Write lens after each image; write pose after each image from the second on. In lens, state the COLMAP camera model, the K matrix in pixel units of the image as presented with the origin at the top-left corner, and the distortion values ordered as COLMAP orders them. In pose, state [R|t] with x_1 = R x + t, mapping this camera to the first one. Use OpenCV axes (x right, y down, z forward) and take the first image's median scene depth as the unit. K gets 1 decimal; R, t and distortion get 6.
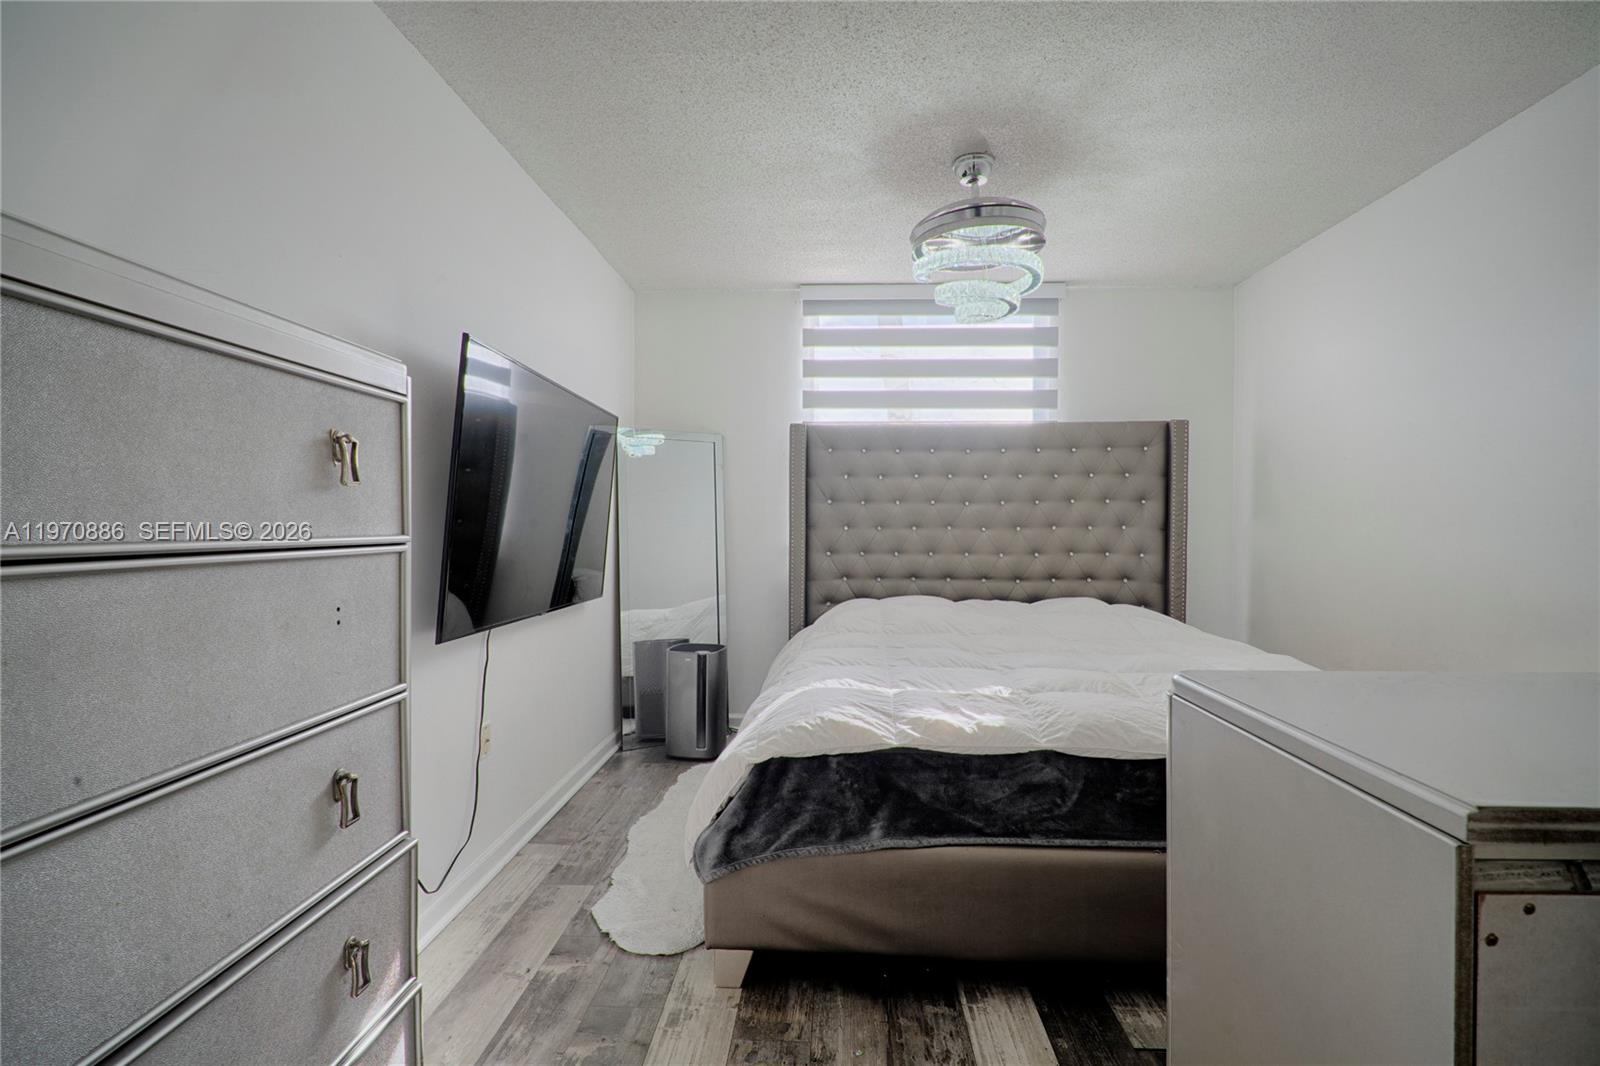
lens RADIAL K [[564.7, 0, 822.9], [0, 564.7, 534.3], [0, 0, 1]] dist [0.000143, -0.000015]
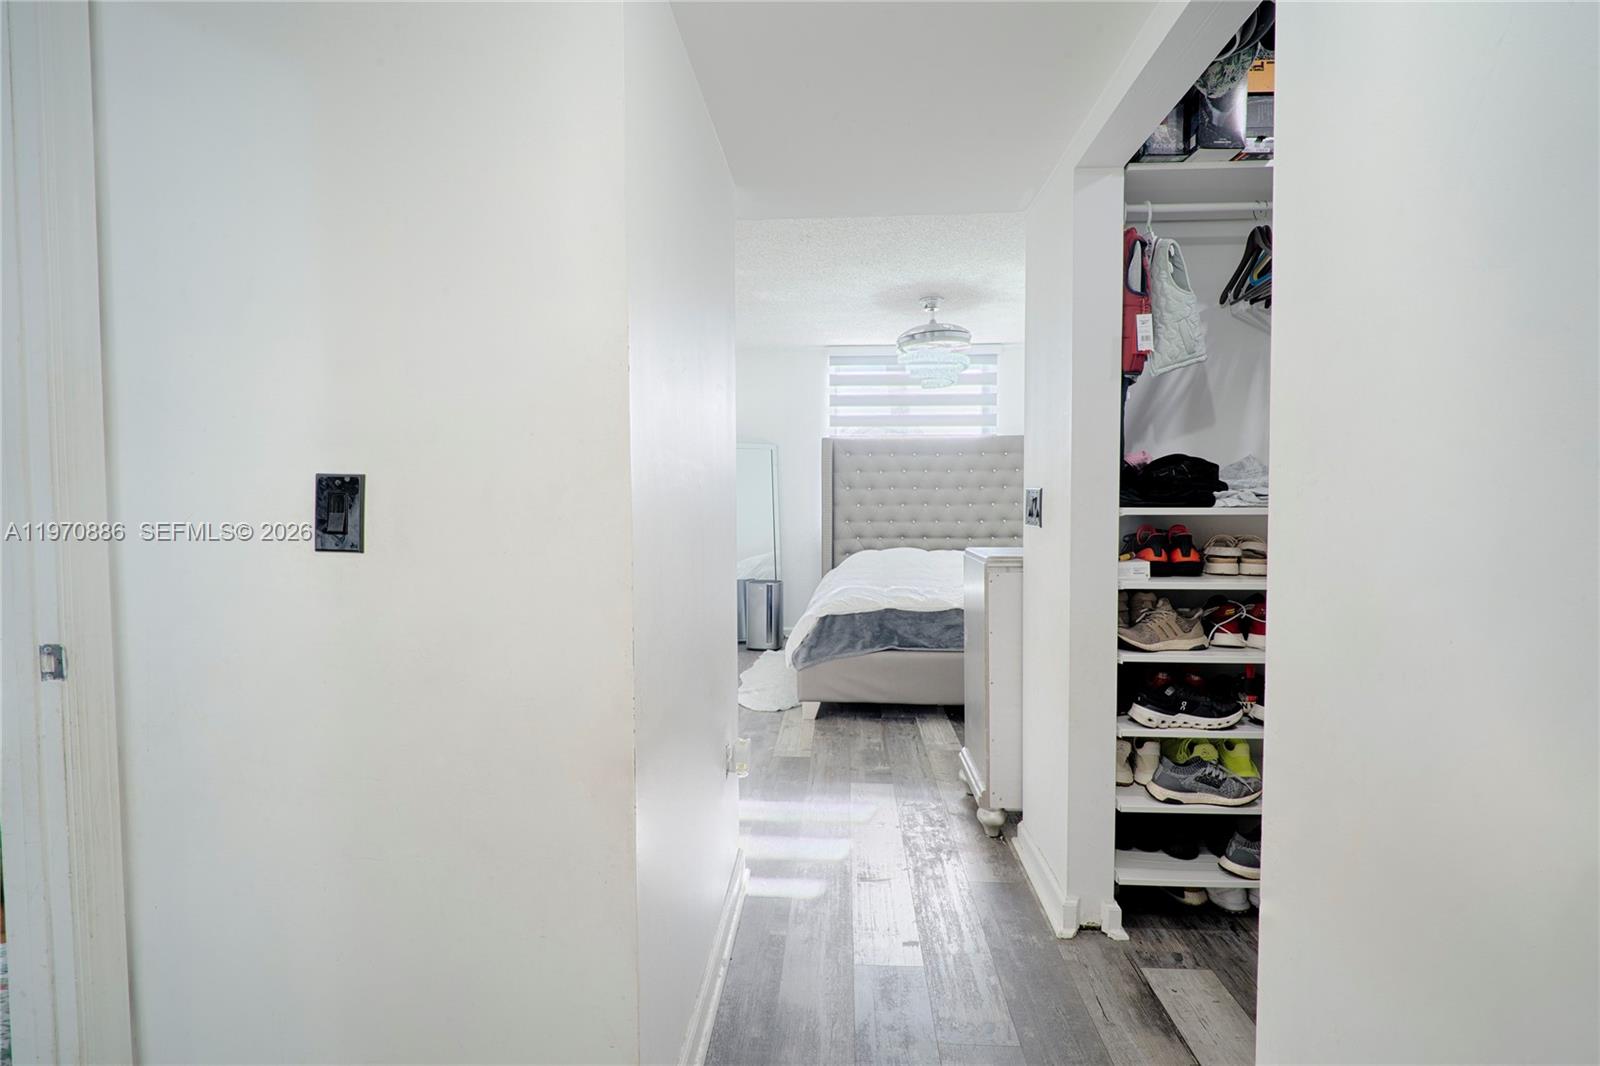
lens RADIAL K [[714.1, 0, 800.0], [0, 714.1, 533.0], [0, 0, 1]] dist [-0.018592, -0.000079]
pose [[0.999831, -0.005427, -0.017551, -0.086852], [0.005919, 0.999589, 0.028053, 0.009544], [0.017391, -0.028152, 0.999452, -0.975440]]
